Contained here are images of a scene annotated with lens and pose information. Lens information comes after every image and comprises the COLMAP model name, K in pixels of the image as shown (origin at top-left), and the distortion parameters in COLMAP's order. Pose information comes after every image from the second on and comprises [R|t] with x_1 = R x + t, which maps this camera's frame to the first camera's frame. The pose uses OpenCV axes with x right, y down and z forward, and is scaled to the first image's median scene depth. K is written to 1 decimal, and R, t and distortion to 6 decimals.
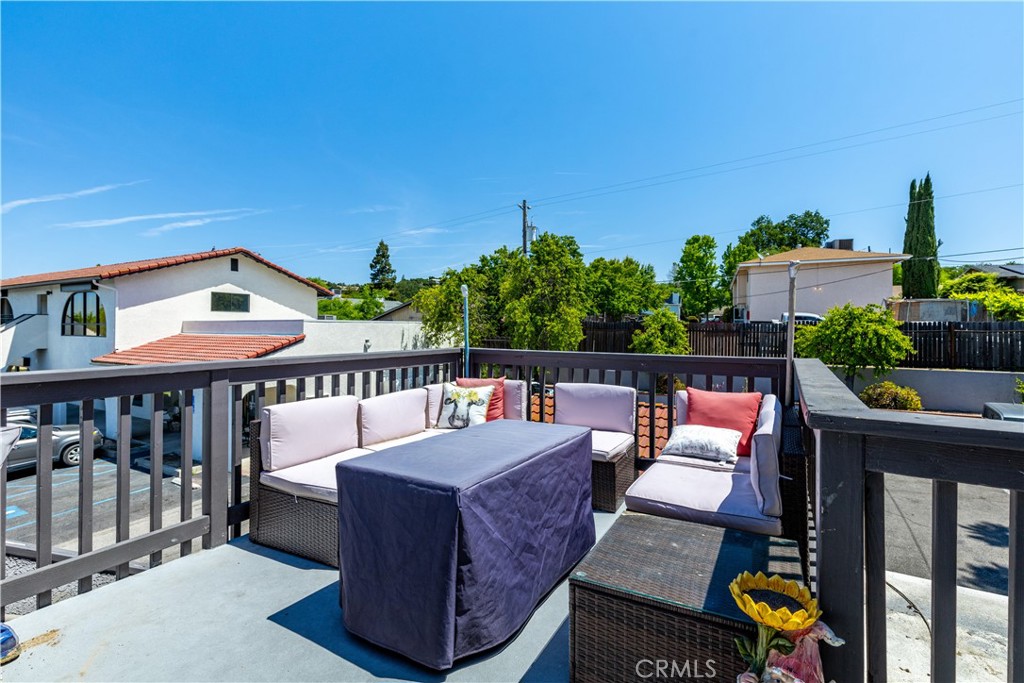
lens RADIAL K [[469.7, 0, 513.6], [0, 469.7, 330.2], [0, 0, 1]] dist [-0.000127, -0.000194]
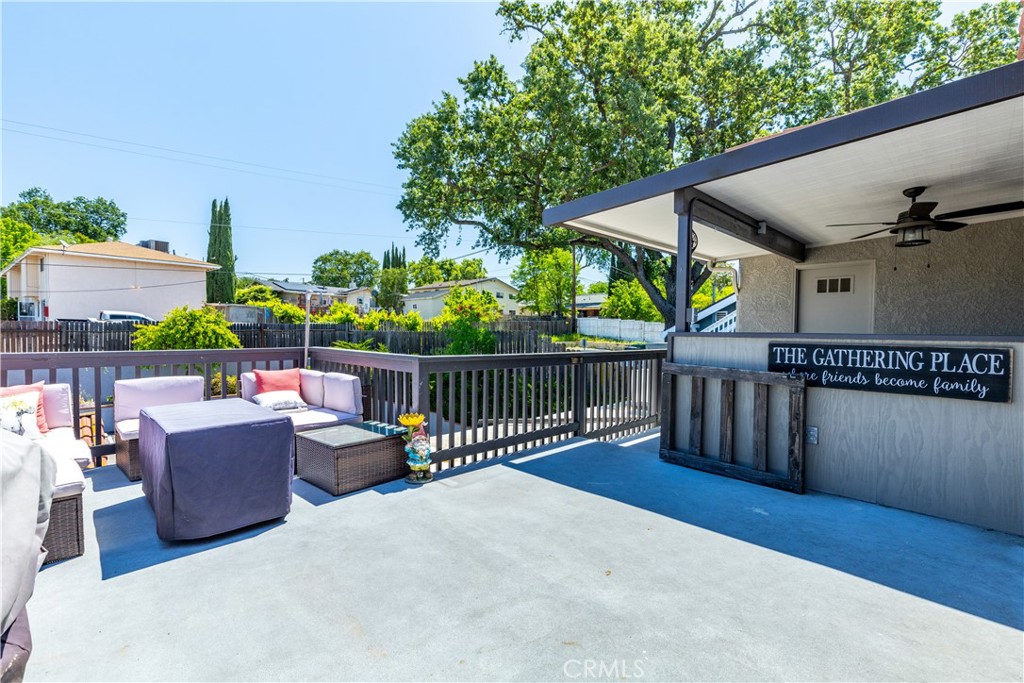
lens RADIAL K [[469.7, 0, 513.5], [0, 469.7, 341.5], [0, 0, 1]] dist [-0.000127, -0.000194]
pose [[0.262696, -0.022988, 0.964605, -0.105148], [-0.001945, 0.999701, 0.024354, -0.000550], [-0.964877, -0.008274, 0.262573, -0.021359]]
